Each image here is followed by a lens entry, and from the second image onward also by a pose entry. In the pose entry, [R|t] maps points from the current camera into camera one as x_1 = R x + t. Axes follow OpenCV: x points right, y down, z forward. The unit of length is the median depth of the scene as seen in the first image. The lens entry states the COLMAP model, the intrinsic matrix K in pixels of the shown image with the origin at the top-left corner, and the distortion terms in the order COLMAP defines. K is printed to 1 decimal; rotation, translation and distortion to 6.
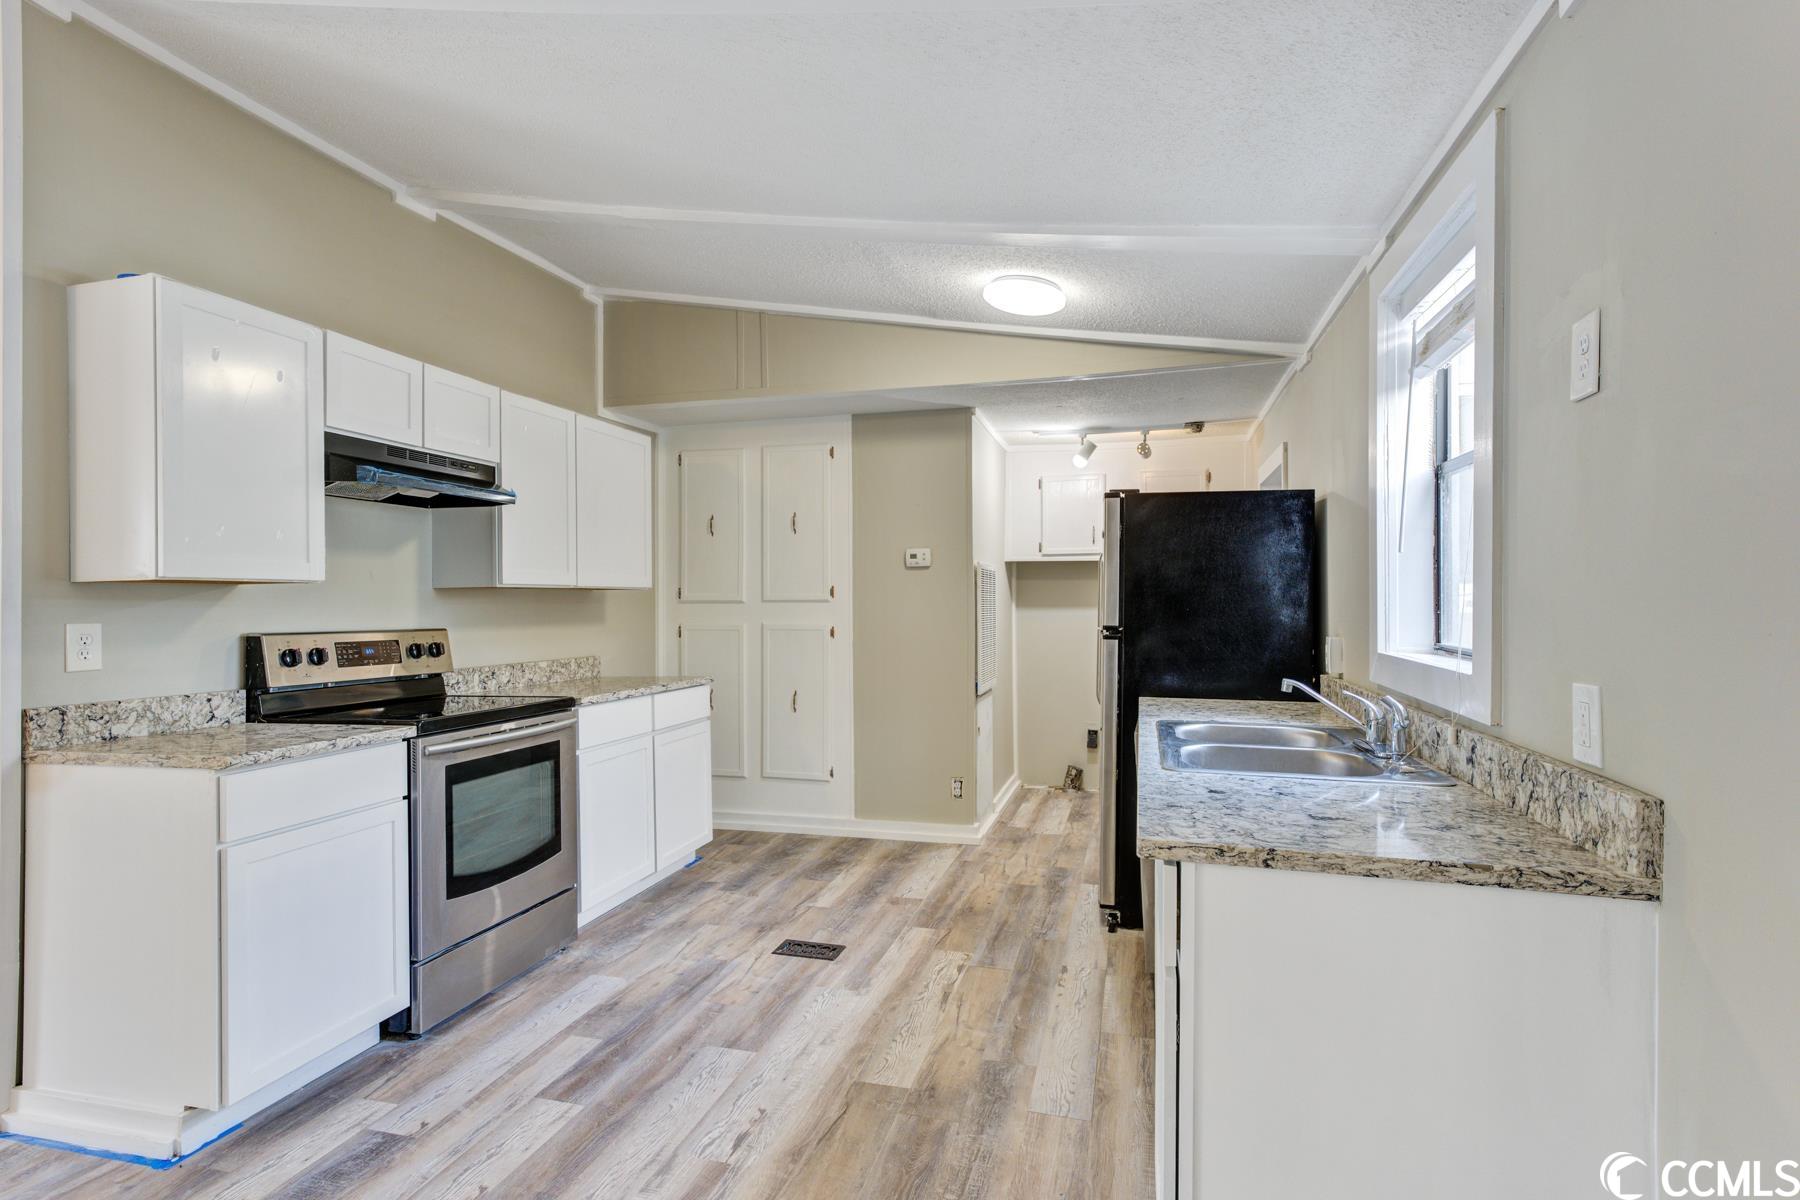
lens RADIAL K [[885.4, 0, 892.2], [0, 885.4, 601.5], [0, 0, 1]] dist [-0.000787, -0.000290]
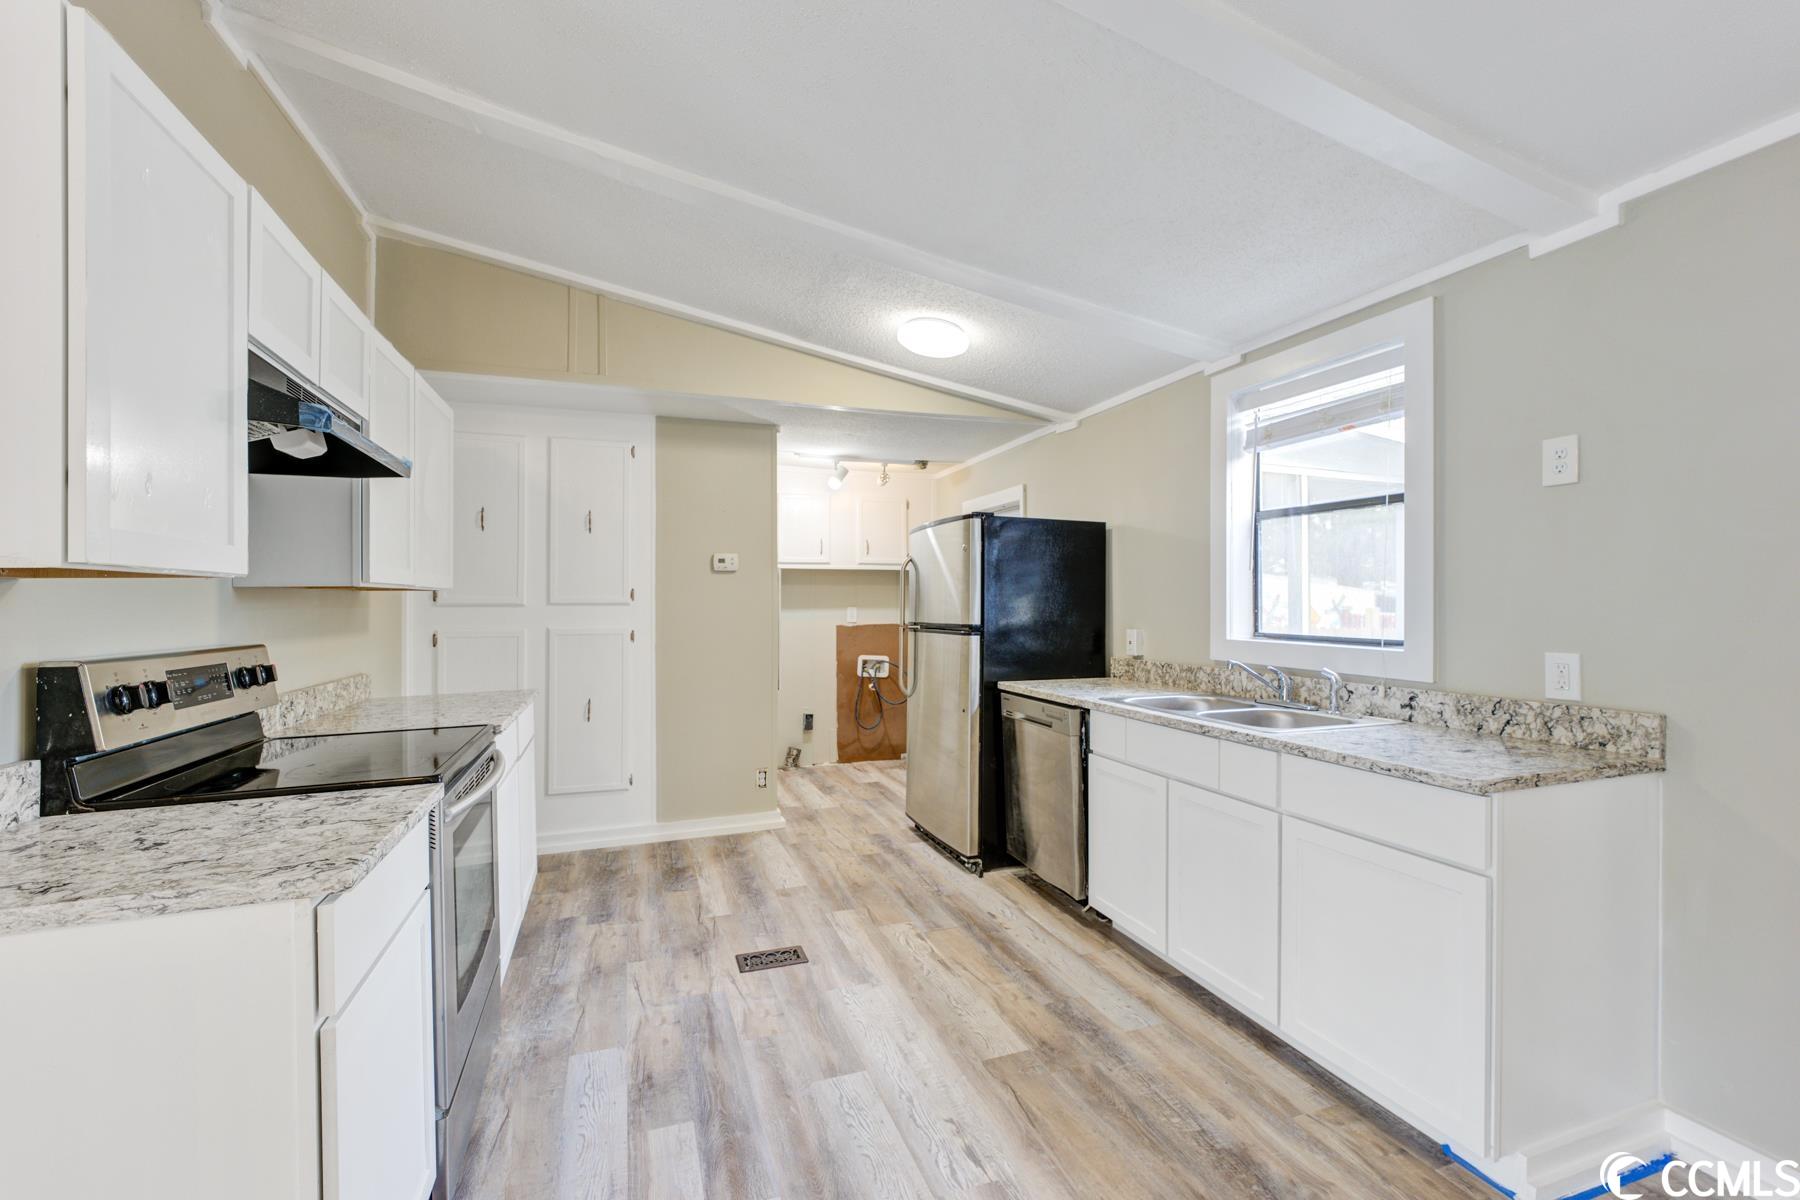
lens RADIAL K [[752.1, 0, 887.9], [0, 752.1, 600.8], [0, 0, 1]] dist [-0.014019, -0.000113]
pose [[0.820287, 0.000461, 0.571951, -0.470666], [0.001258, 0.999996, -0.002611, -0.002267], [-0.571950, 0.002861, 0.820283, 0.244067]]
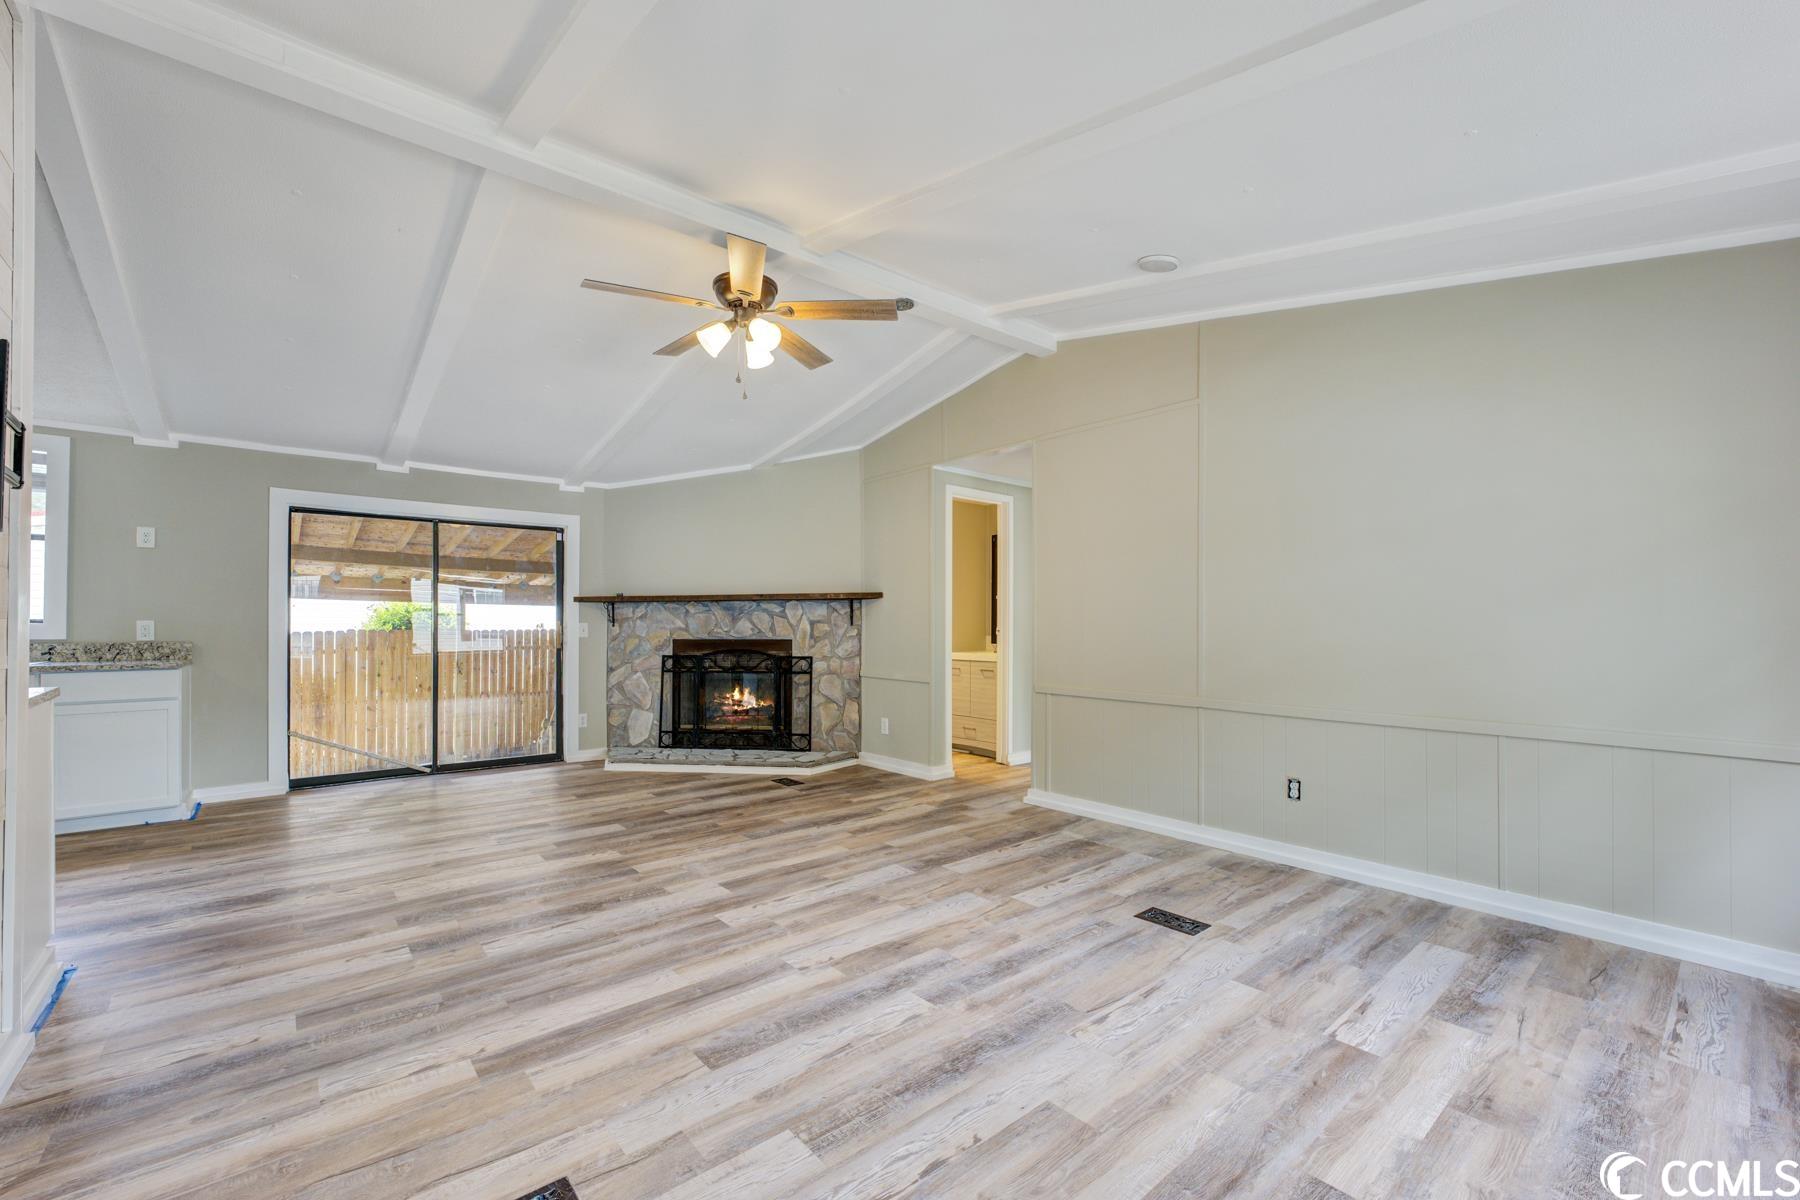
lens RADIAL K [[741.7, 0, 891.2], [0, 741.7, 615.9], [0, 0, 1]] dist [-0.016472, 0.000268]
pose [[-0.825602, 0.004339, 0.564236, -1.624829], [-0.001284, 0.999953, -0.009567, 0.042851], [-0.564251, -0.008623, -0.825558, 0.776071]]
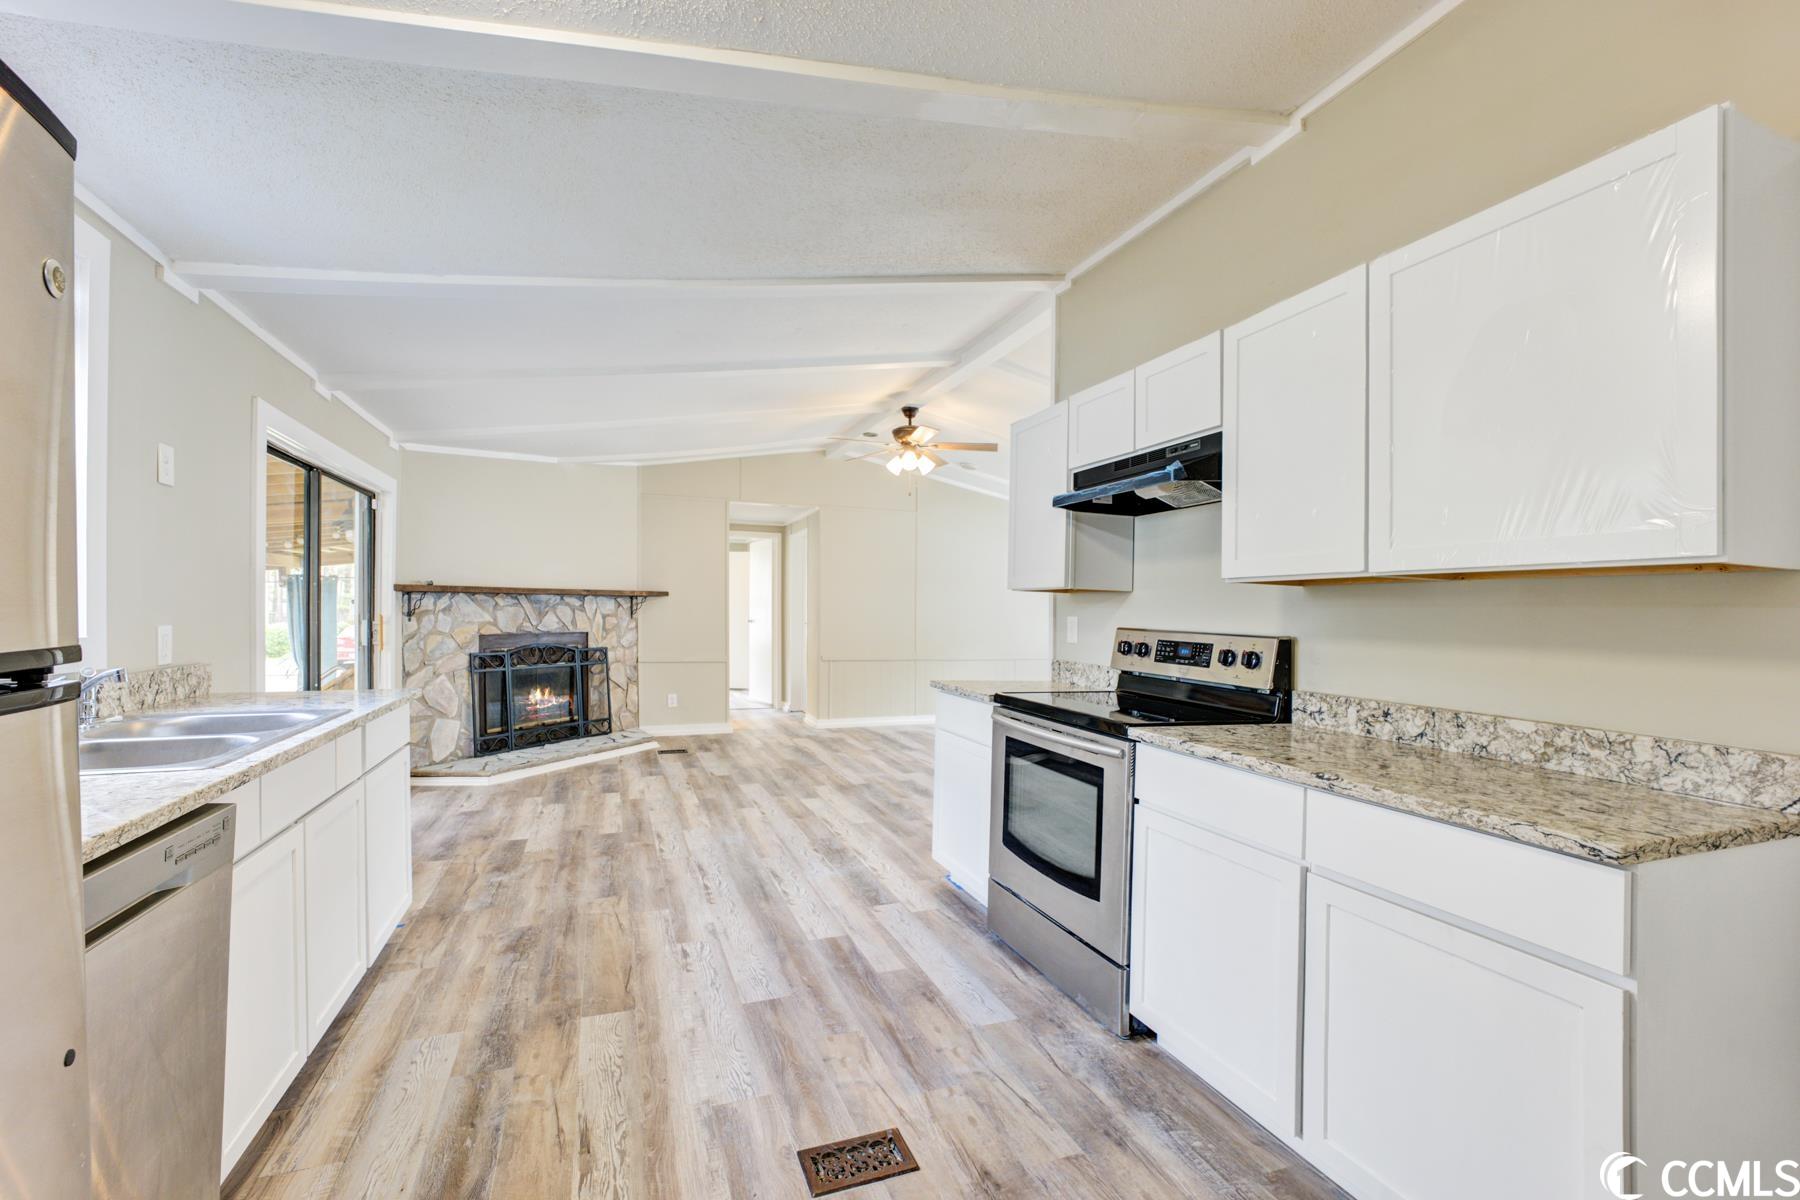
lens RADIAL K [[724.1, 0, 900.2], [0, 724.1, 640.3], [0, 0, 1]] dist [-0.022620, 0.000108]
pose [[-0.790585, 0.009414, -0.612280, 0.183685], [-0.018454, 0.999061, 0.039190, 0.015318], [0.612074, 0.042282, -0.789669, 1.411239]]
